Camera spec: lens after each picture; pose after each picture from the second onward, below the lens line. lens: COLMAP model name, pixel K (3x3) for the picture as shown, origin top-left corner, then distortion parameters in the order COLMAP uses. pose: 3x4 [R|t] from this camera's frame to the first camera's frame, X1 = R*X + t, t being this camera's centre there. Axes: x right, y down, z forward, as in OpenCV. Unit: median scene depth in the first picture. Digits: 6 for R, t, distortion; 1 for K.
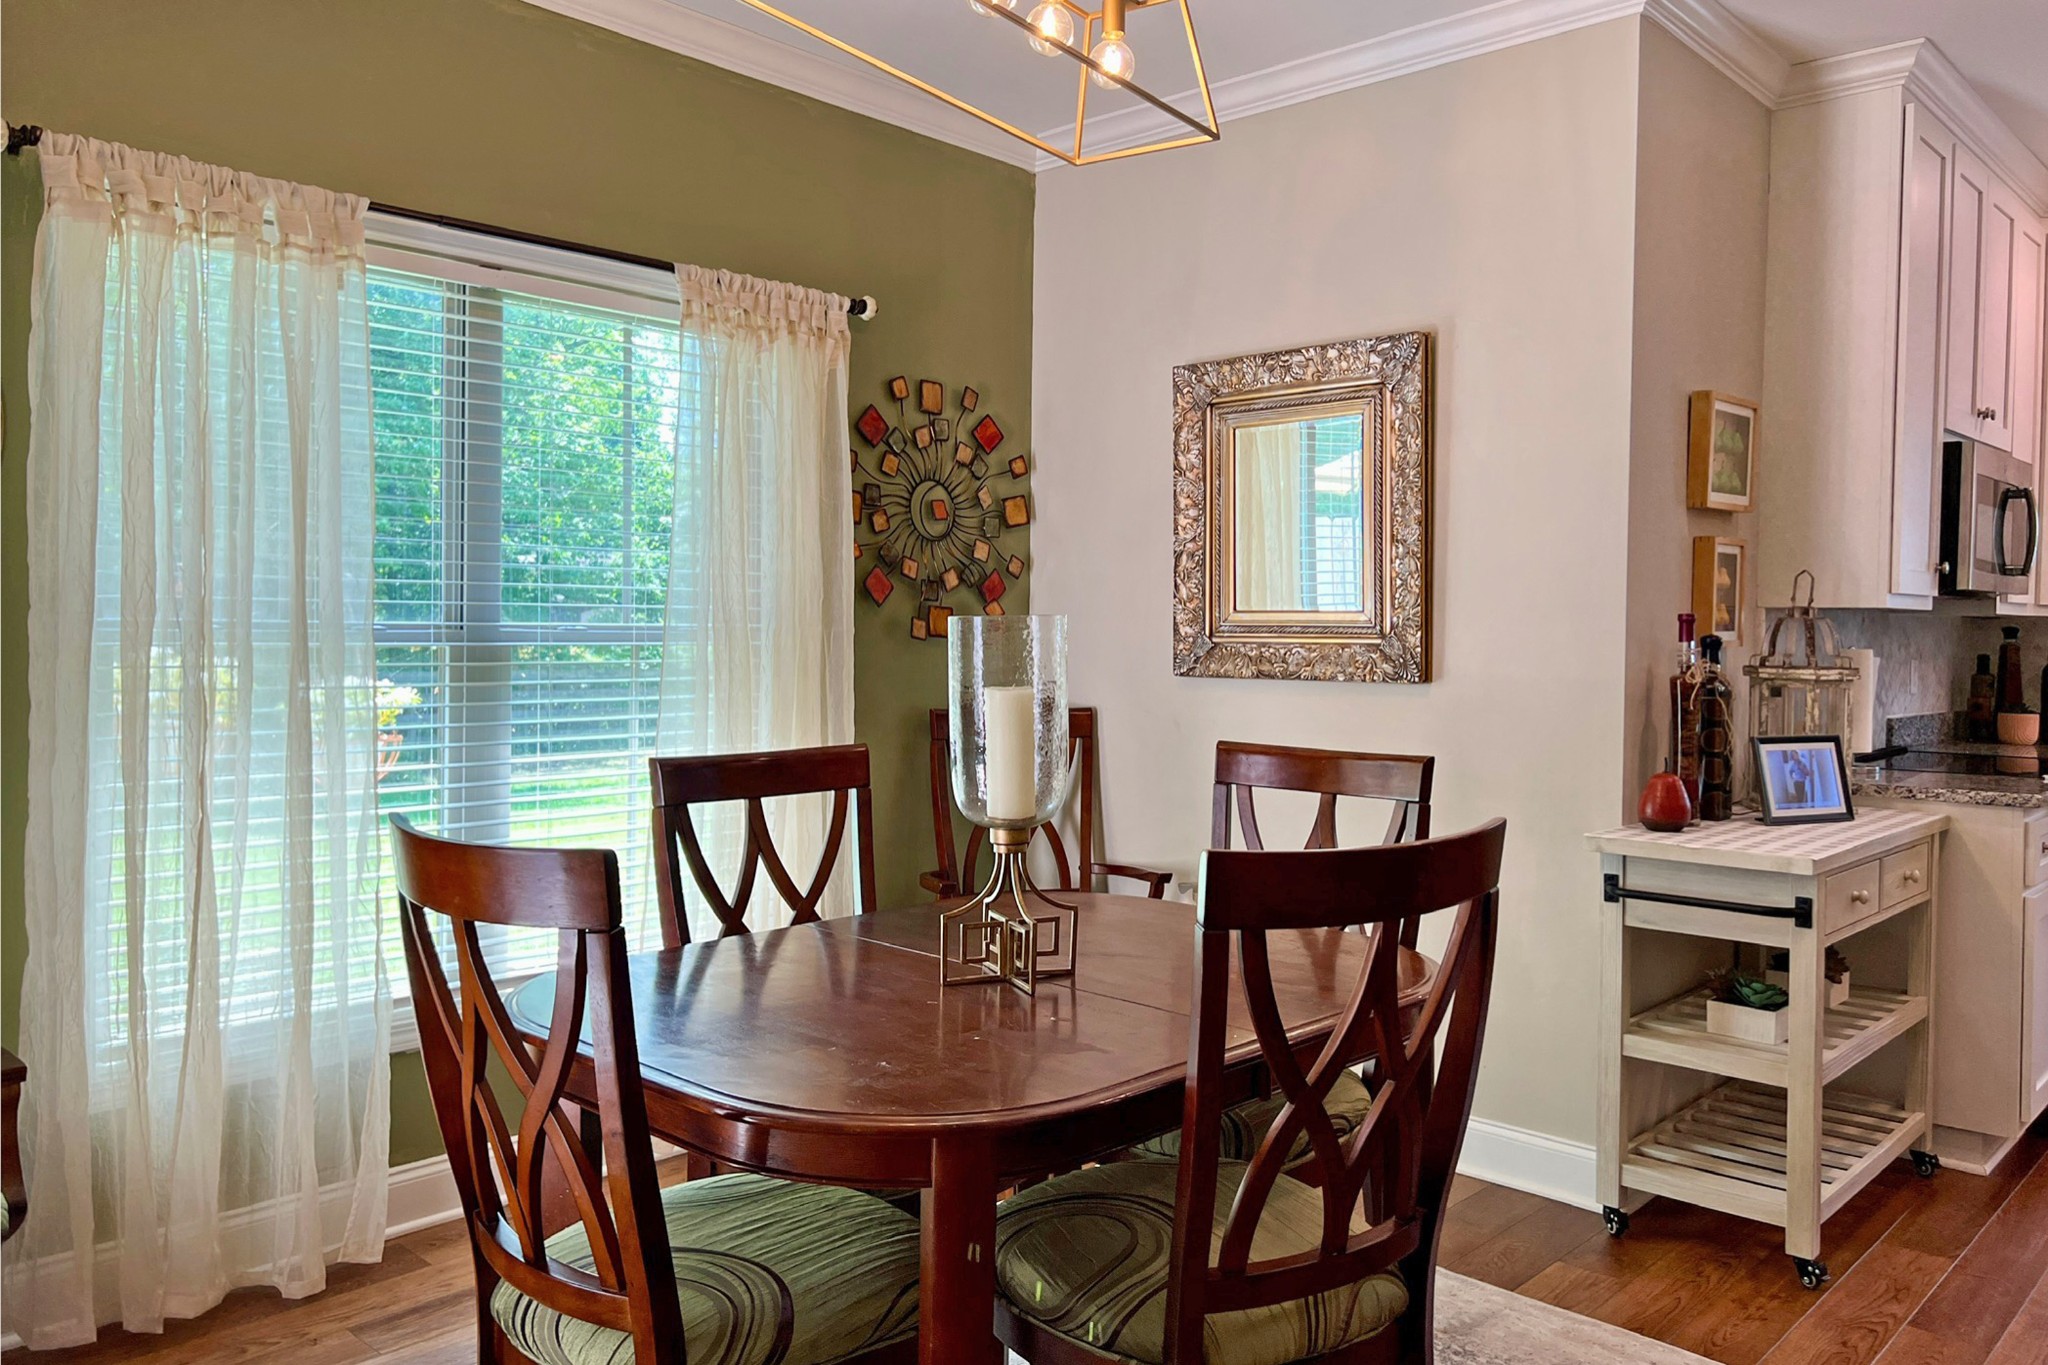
lens RADIAL K [[1522.3, 0, 1025.1], [0, 1522.3, 667.0], [0, 0, 1]] dist [0.002153, -0.007390]
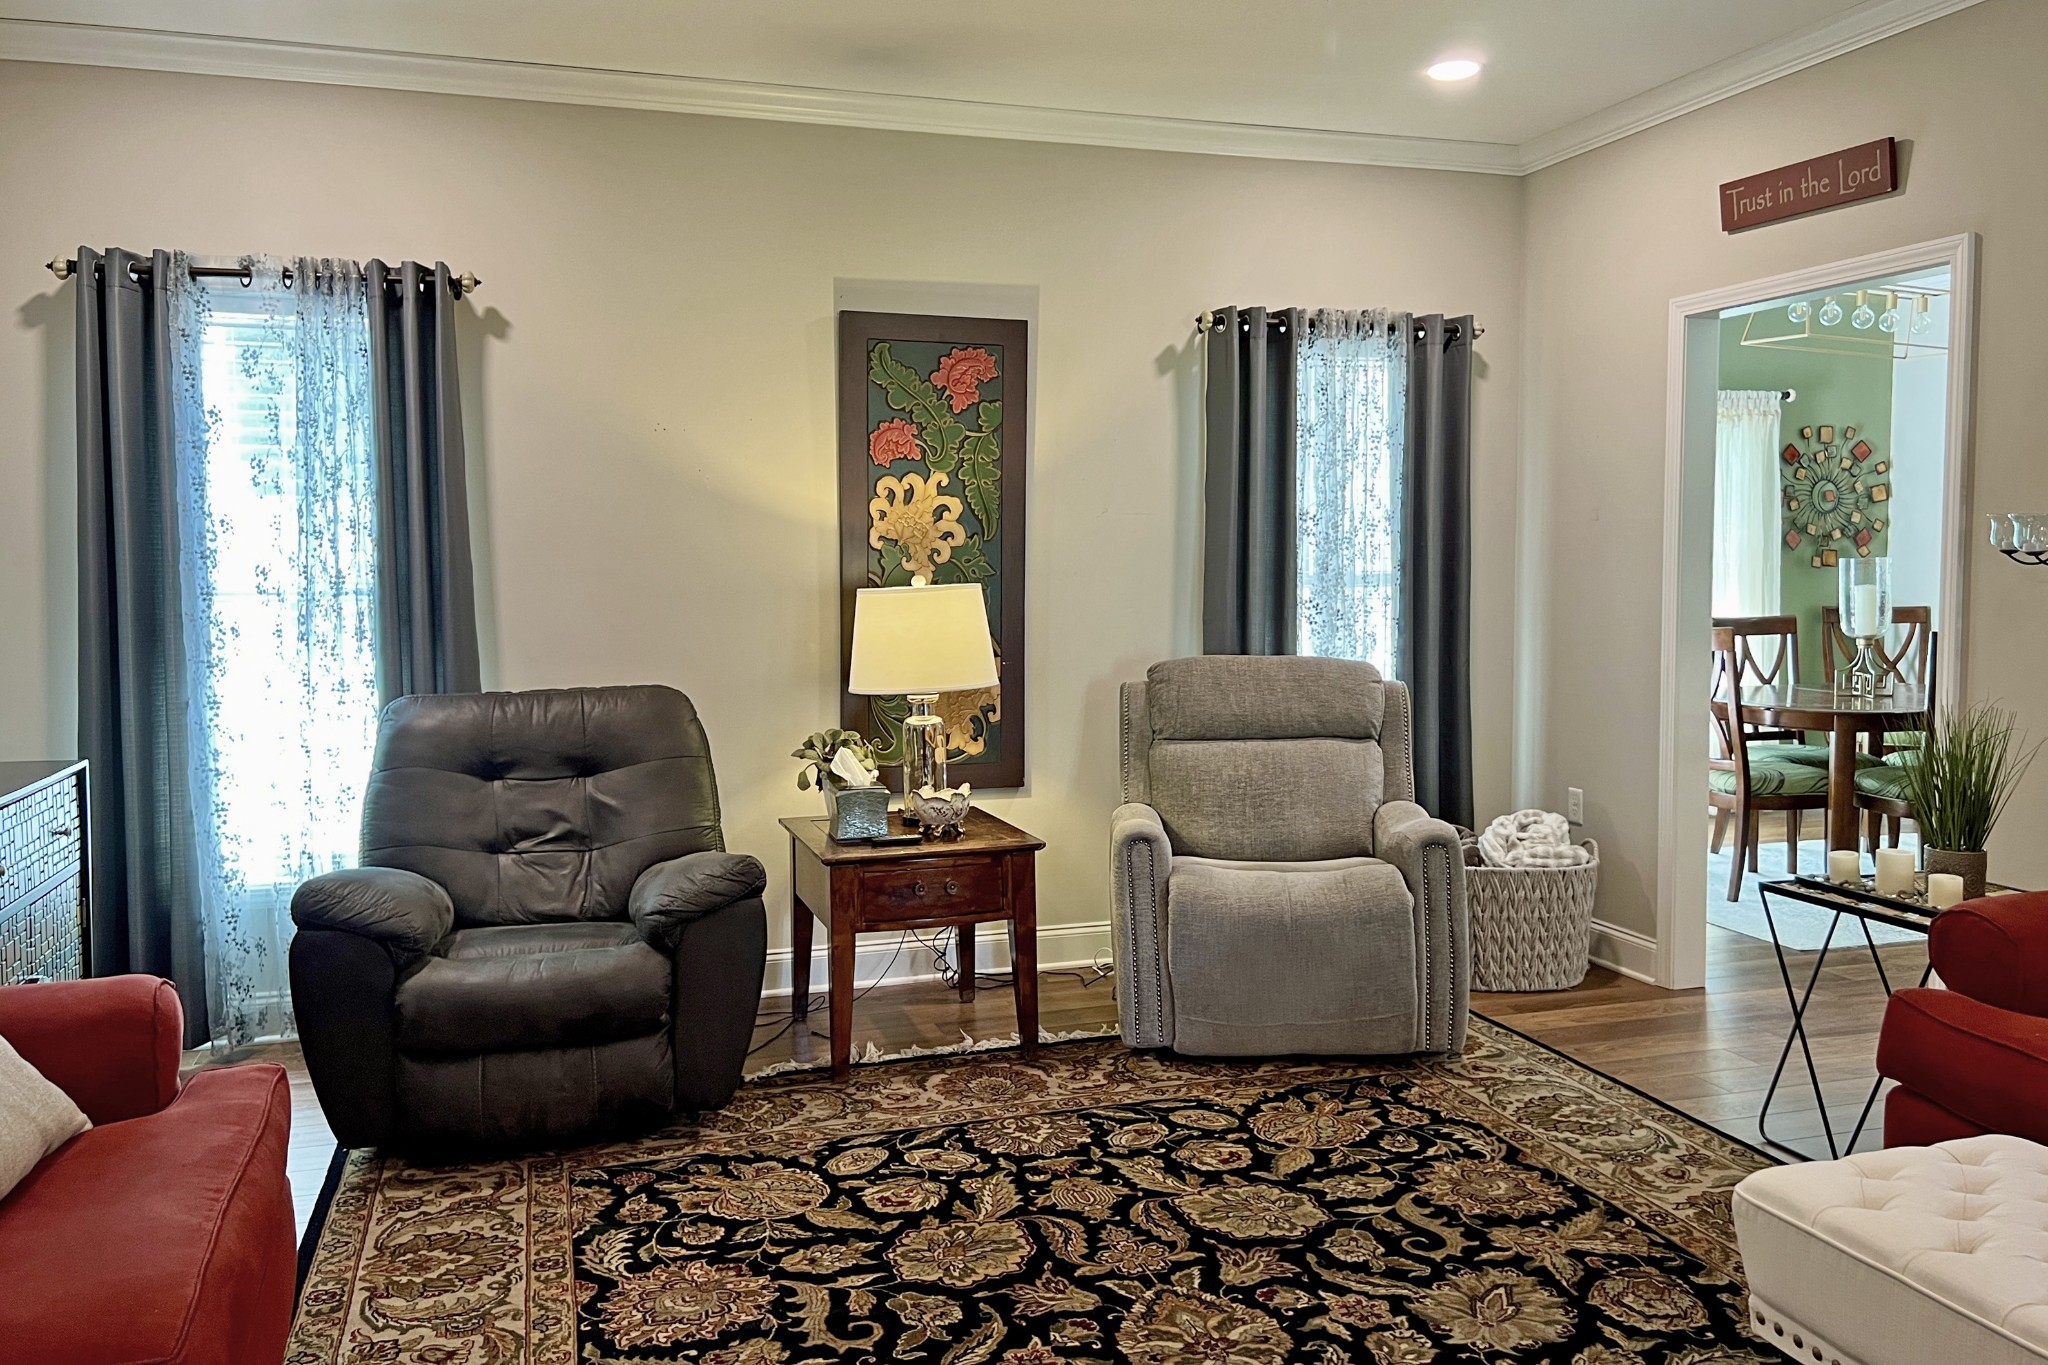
lens RADIAL K [[1578.6, 0, 1024.0], [0, 1578.6, 682.5], [0, 0, 1]] dist [0.026900, -0.000350]
pose [[0.872371, 0.016242, -0.488574, 0.036073], [0.008384, 0.998804, 0.048174, 0.020182], [0.488772, -0.046122, 0.871192, -1.162225]]
